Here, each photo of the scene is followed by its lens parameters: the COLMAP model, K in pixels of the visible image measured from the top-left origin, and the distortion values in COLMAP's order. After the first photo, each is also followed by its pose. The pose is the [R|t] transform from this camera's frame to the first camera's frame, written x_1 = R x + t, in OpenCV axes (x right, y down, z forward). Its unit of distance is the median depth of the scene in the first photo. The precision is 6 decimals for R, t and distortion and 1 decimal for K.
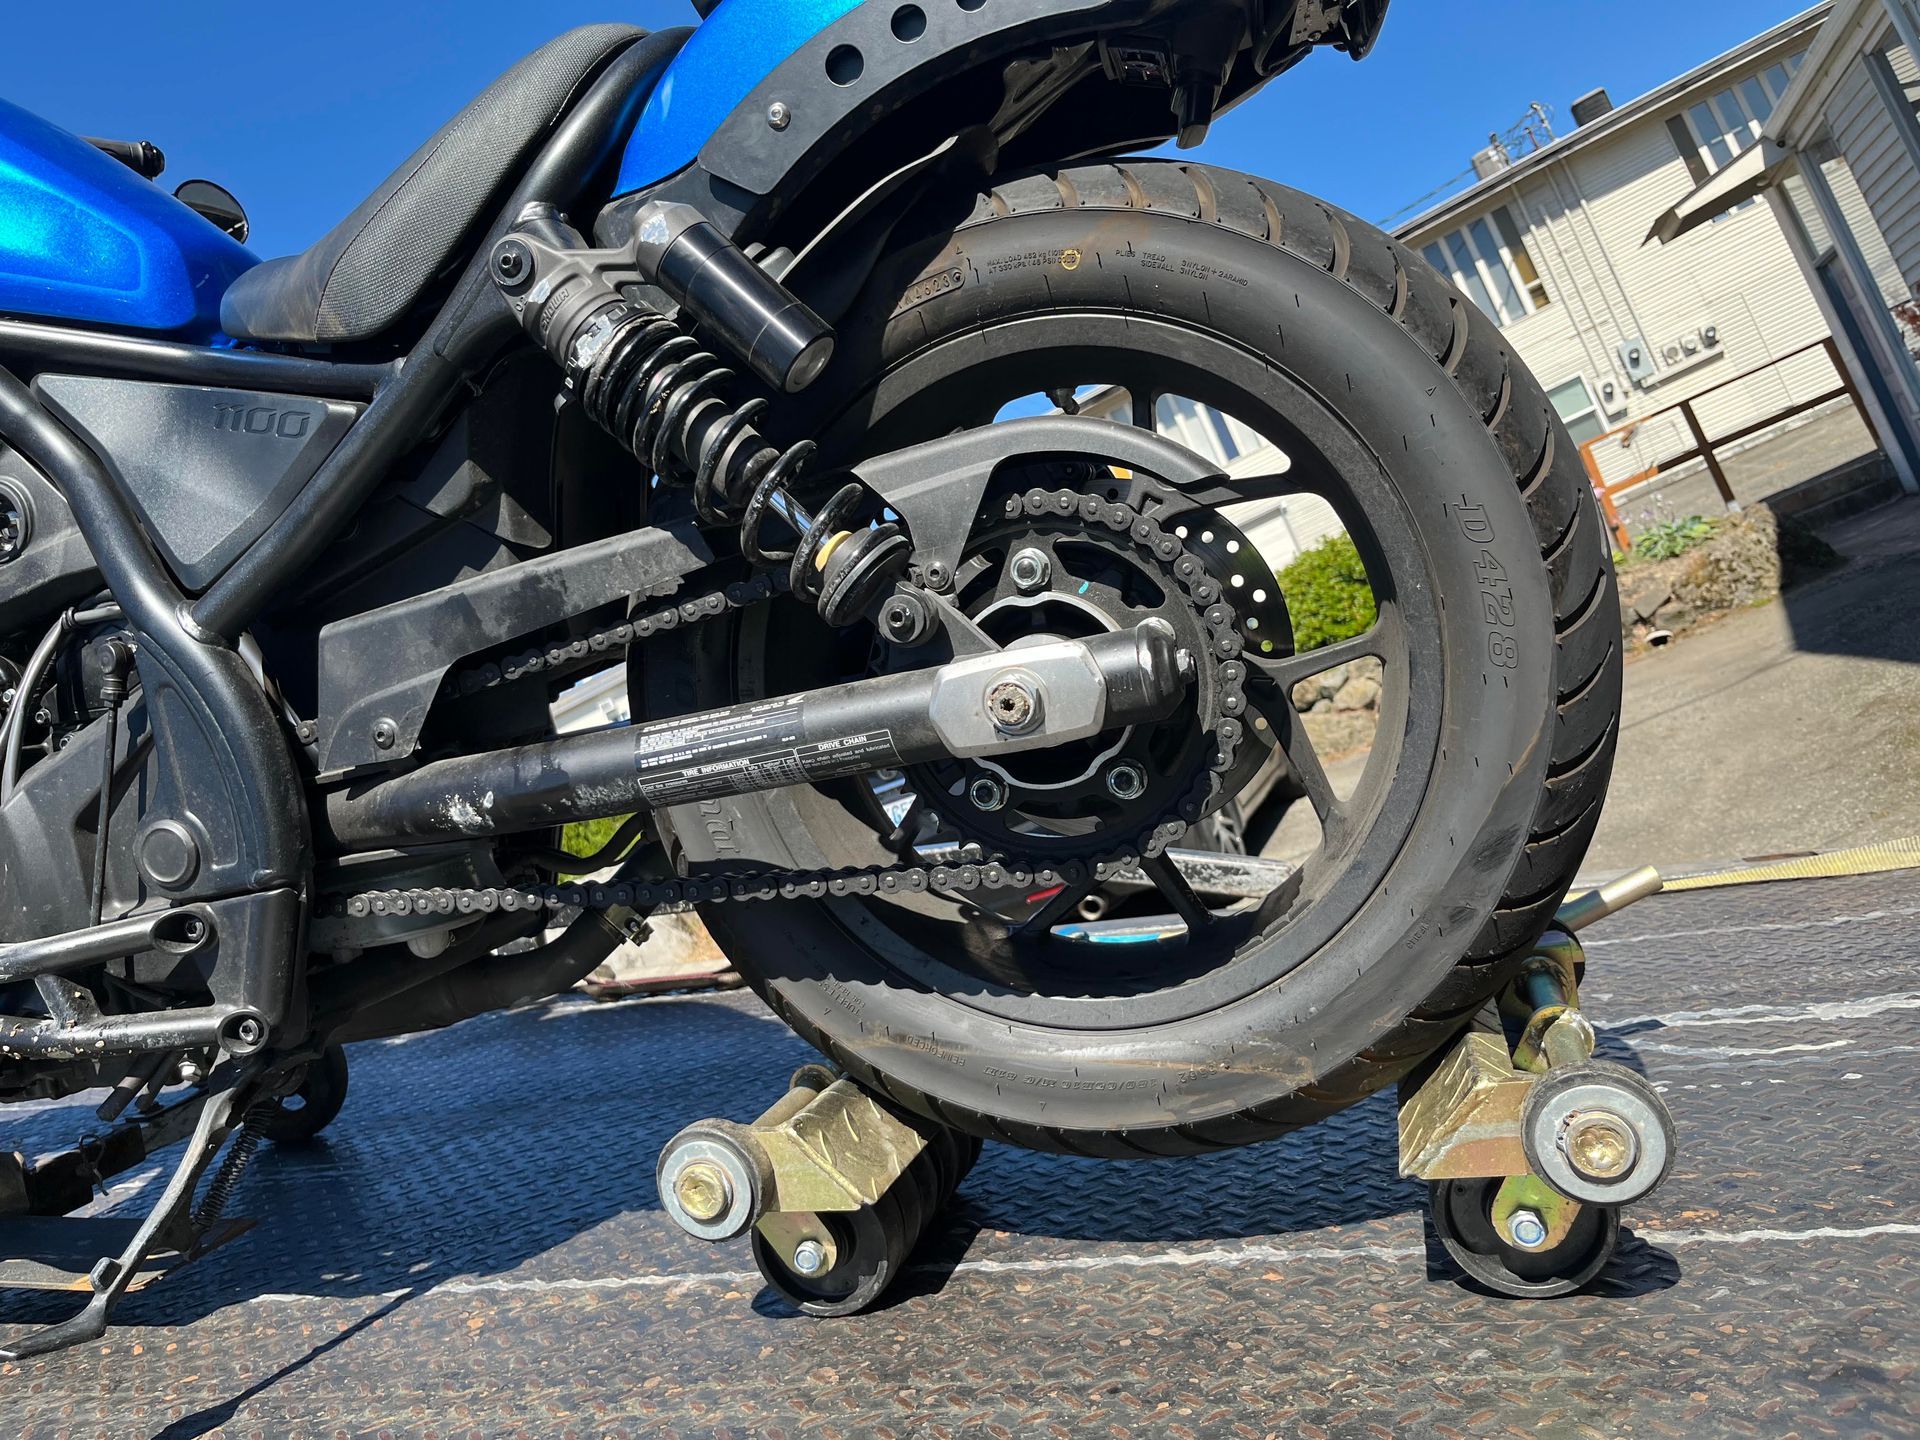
lens RADIAL K [[1469.0, 0, 939.3], [0, 1469.0, 710.4], [0, 0, 1]] dist [0.041627, -0.062764]
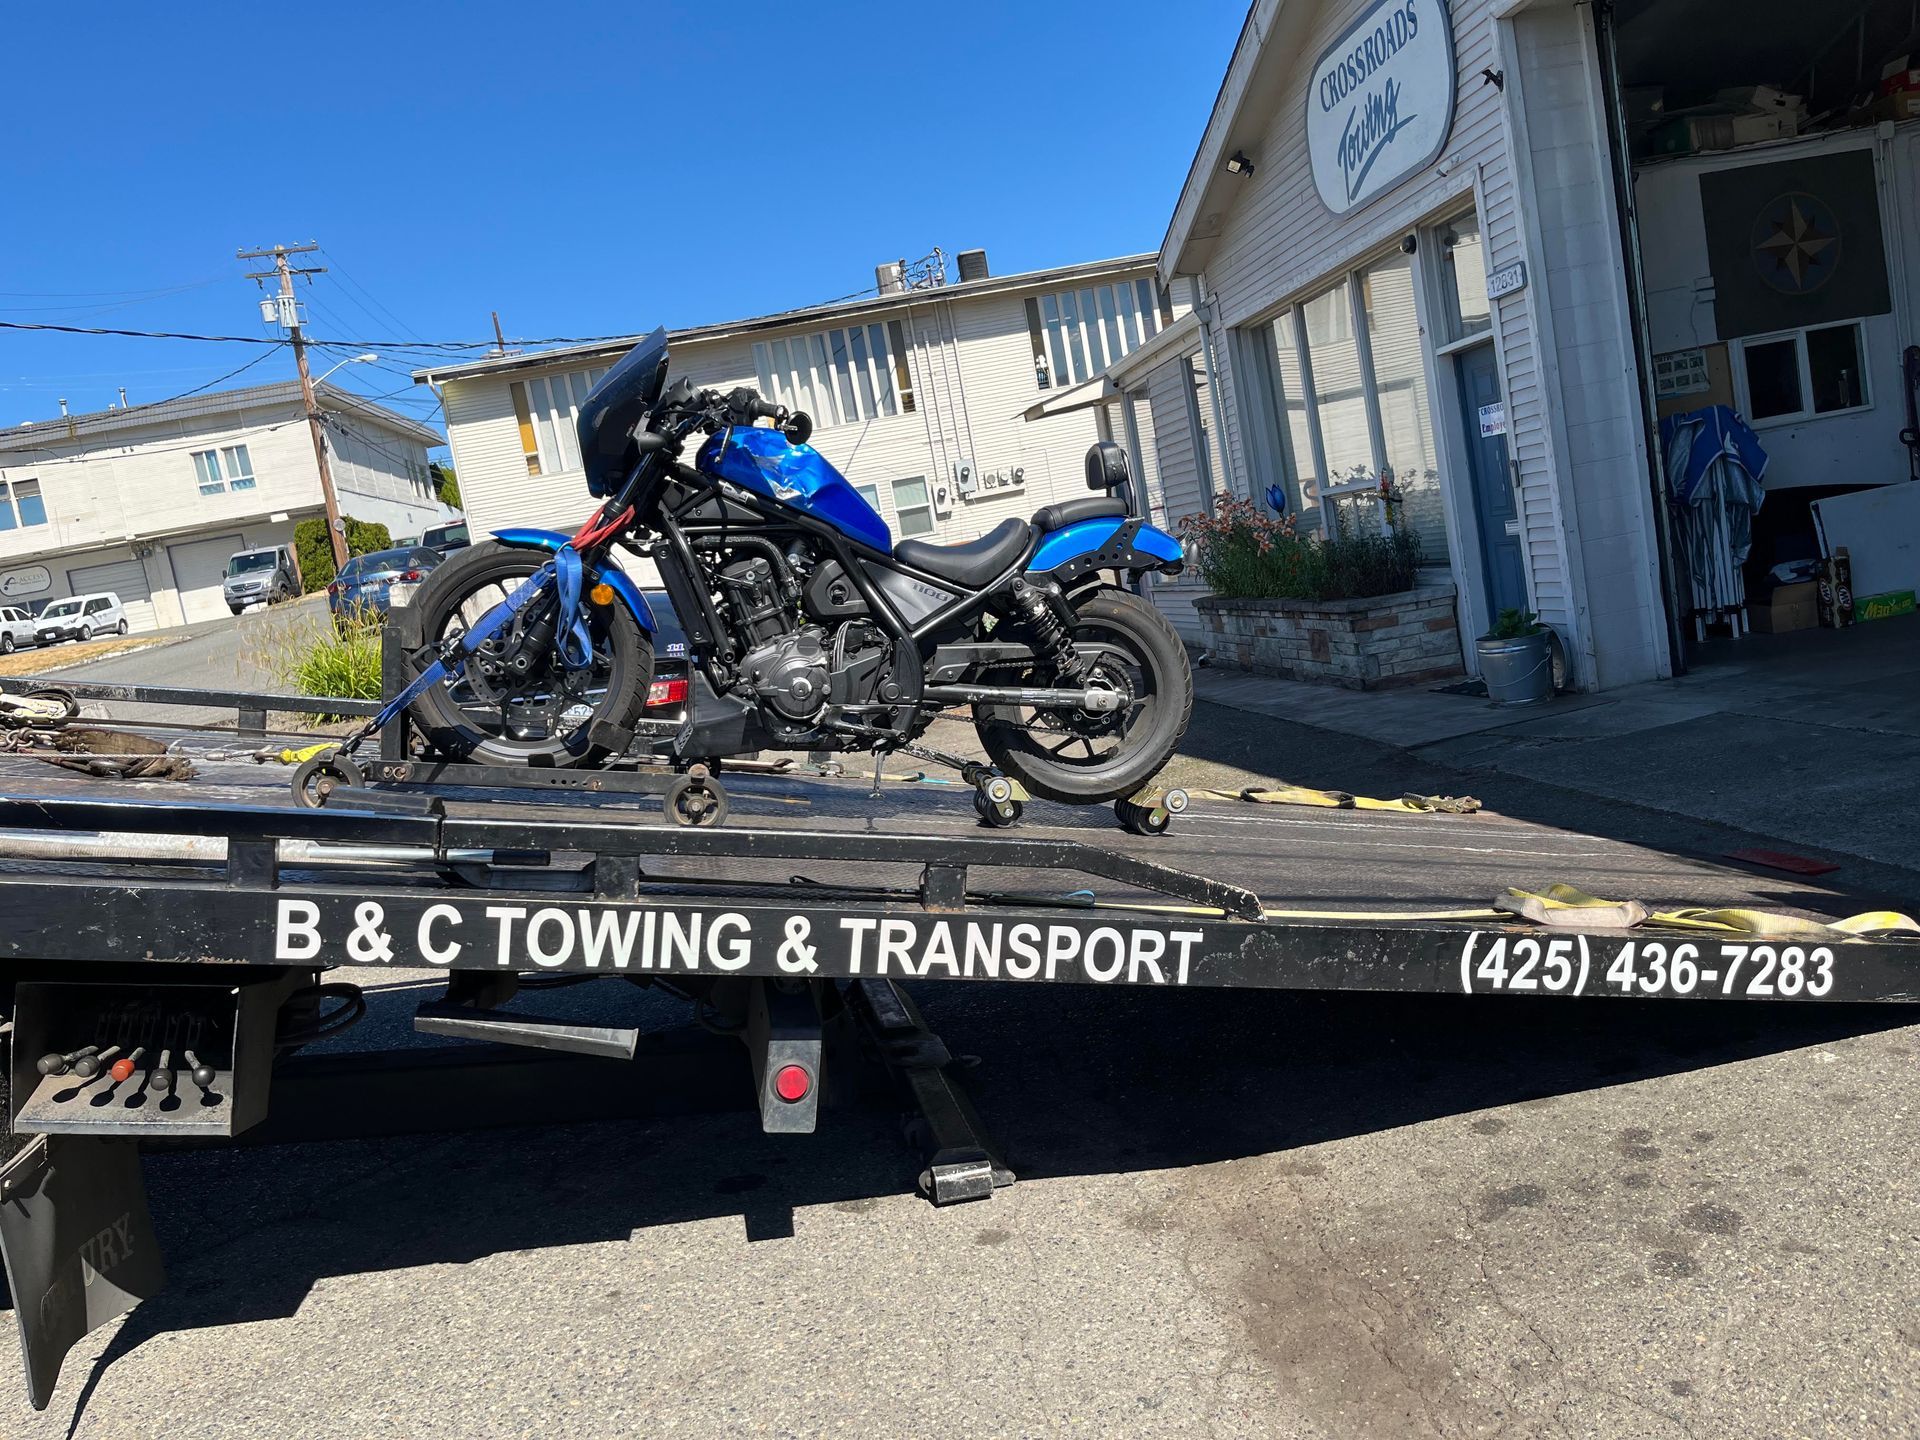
lens RADIAL K [[1469.0, 0, 960.1], [0, 1469.0, 748.5], [0, 0, 1]] dist [0.041627, -0.062764]
pose [[0.853365, 0.190187, 0.485384, -0.096420], [-0.207931, 0.977984, -0.017633, 0.011969], [-0.478051, -0.085879, 0.874123, -0.111205]]
